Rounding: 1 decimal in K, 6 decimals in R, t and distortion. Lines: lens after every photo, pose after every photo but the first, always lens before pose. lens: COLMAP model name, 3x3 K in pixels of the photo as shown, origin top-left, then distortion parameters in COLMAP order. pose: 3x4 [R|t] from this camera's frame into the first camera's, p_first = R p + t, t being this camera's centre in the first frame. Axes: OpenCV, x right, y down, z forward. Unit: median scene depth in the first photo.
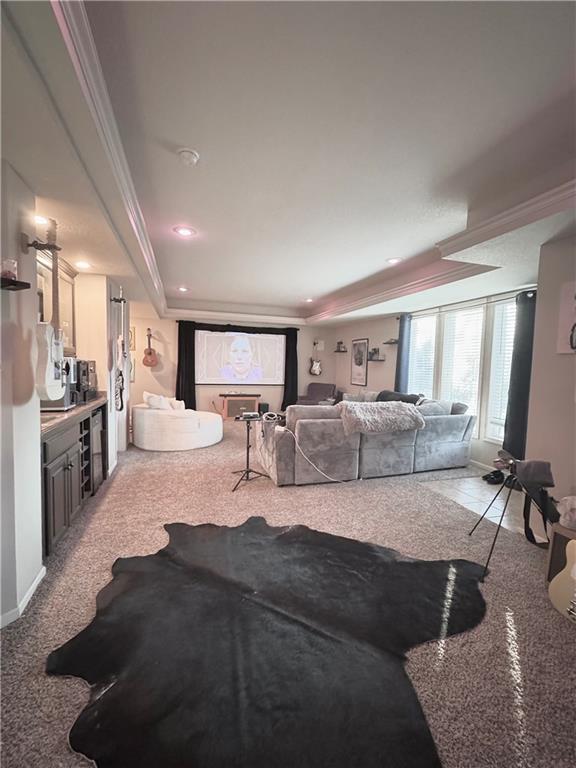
lens RADIAL K [[332.1, 0, 284.3], [0, 332.1, 381.3], [0, 0, 1]] dist [-0.002311, 0.000305]
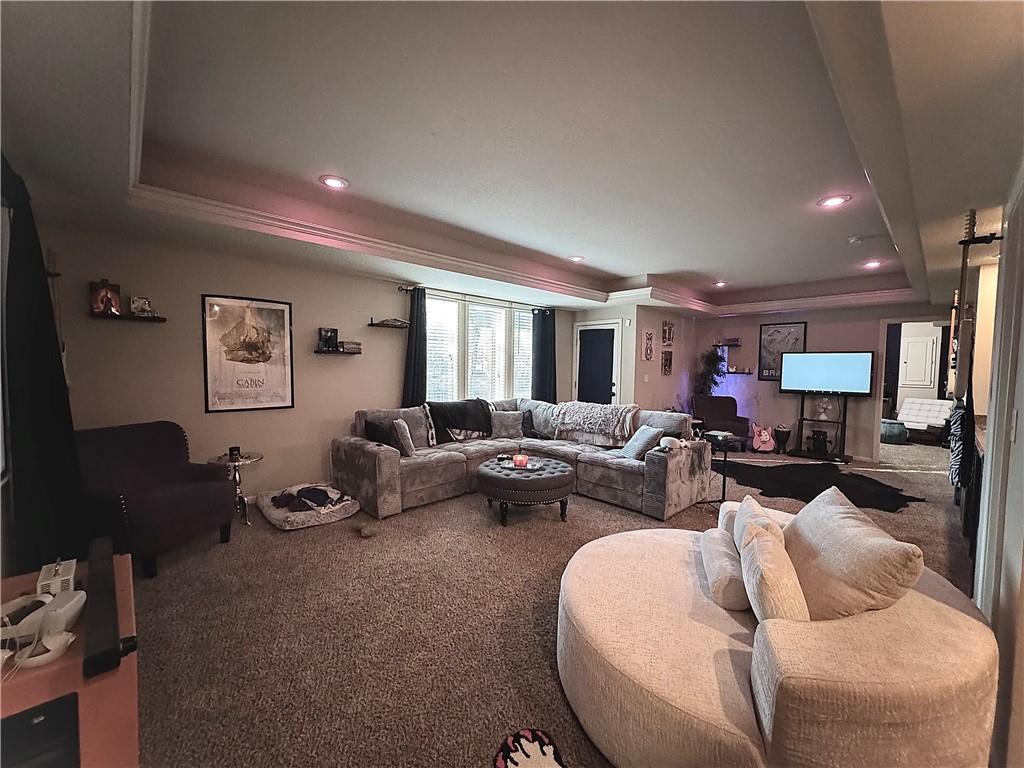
lens RADIAL K [[405.6, 0, 509.7], [0, 405.6, 386.8], [0, 0, 1]] dist [-0.005938, 0.000838]
pose [[-0.440281, -0.077541, 0.894505, -0.388280], [0.021682, 0.995055, 0.096929, -0.062169], [-0.897598, 0.062071, -0.436423, 0.983125]]
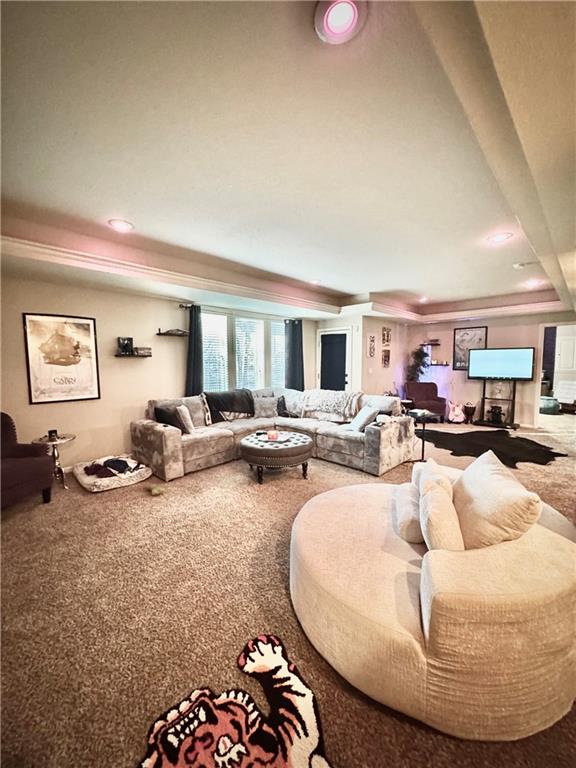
lens RADIAL K [[304.2, 0, 286.2], [0, 304.2, 384.9], [0, 0, 1]] dist [-0.005938, 0.000838]
pose [[-0.470053, -0.092020, 0.877828, -0.397848], [0.037994, 0.991519, 0.124283, -0.066056], [-0.881820, 0.091772, -0.462571, 0.962979]]
